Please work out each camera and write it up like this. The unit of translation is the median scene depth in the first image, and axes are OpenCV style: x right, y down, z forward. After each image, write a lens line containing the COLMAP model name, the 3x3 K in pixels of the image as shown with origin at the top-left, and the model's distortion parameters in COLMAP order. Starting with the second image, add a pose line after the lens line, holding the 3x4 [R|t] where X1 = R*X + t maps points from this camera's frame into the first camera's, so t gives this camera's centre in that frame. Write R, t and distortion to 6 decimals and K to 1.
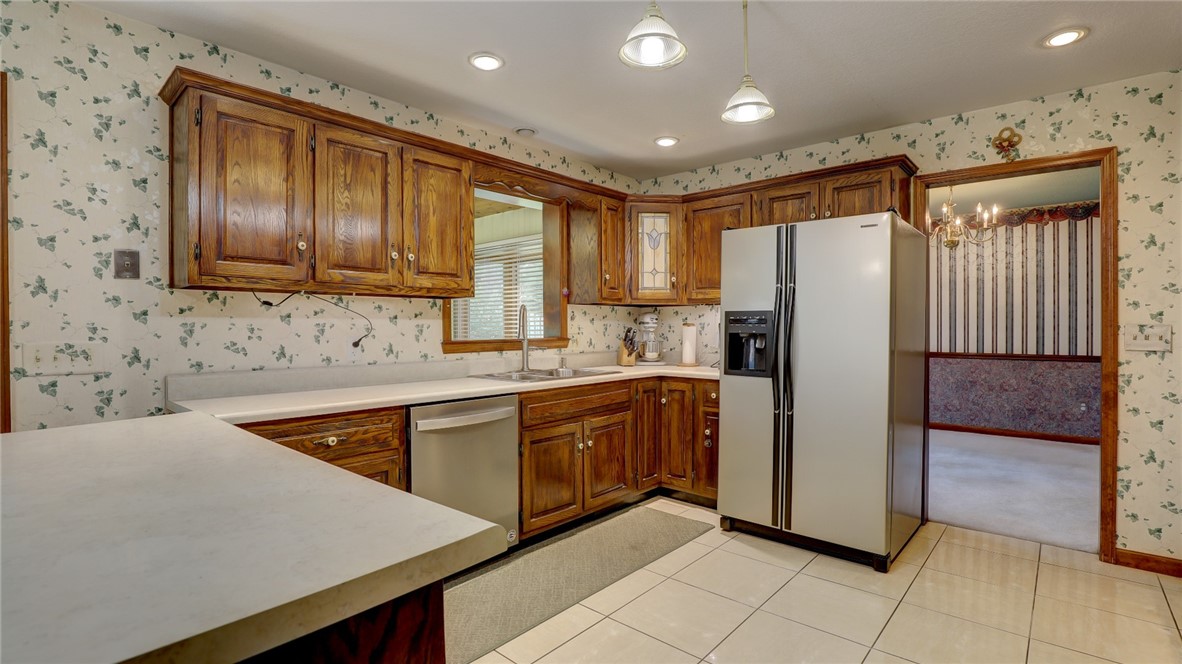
lens RADIAL K [[546.1, 0, 602.2], [0, 546.1, 332.8], [0, 0, 1]] dist [-0.035765, 0.006650]
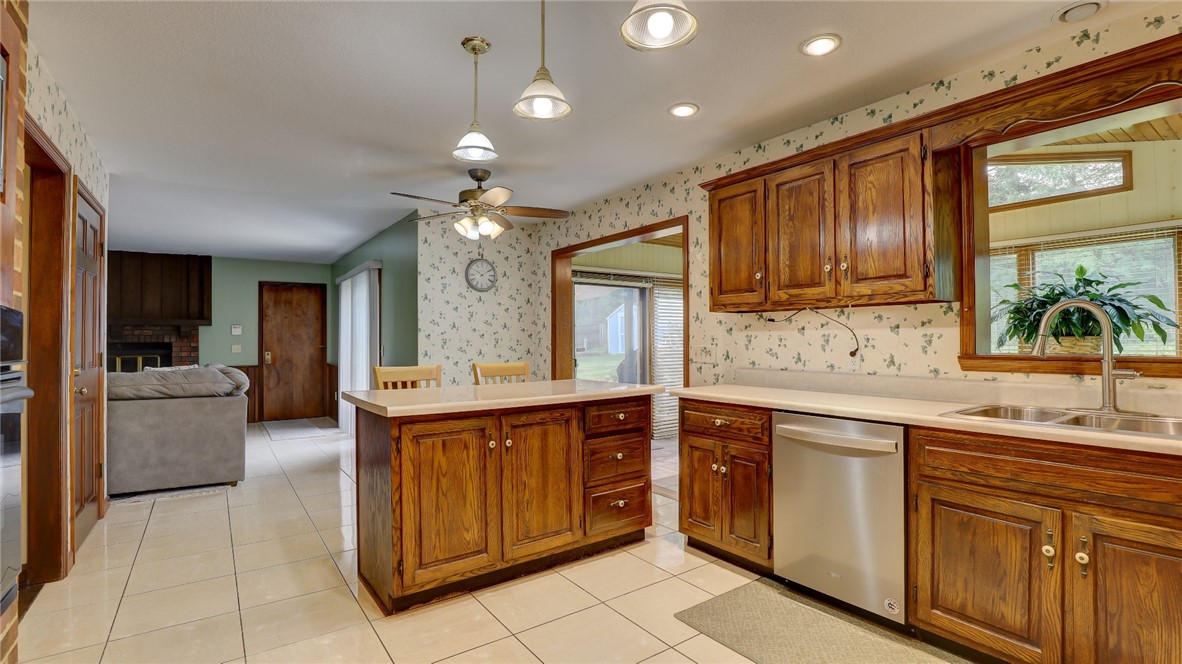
lens RADIAL K [[546.1, 0, 602.2], [0, 546.1, 332.8], [0, 0, 1]] dist [-0.035765, 0.006650]
pose [[-0.224469, -0.009829, -0.974432, 0.647148], [-0.007202, 0.999939, -0.008427, -0.006749], [0.974455, 0.005126, -0.224526, 0.734691]]
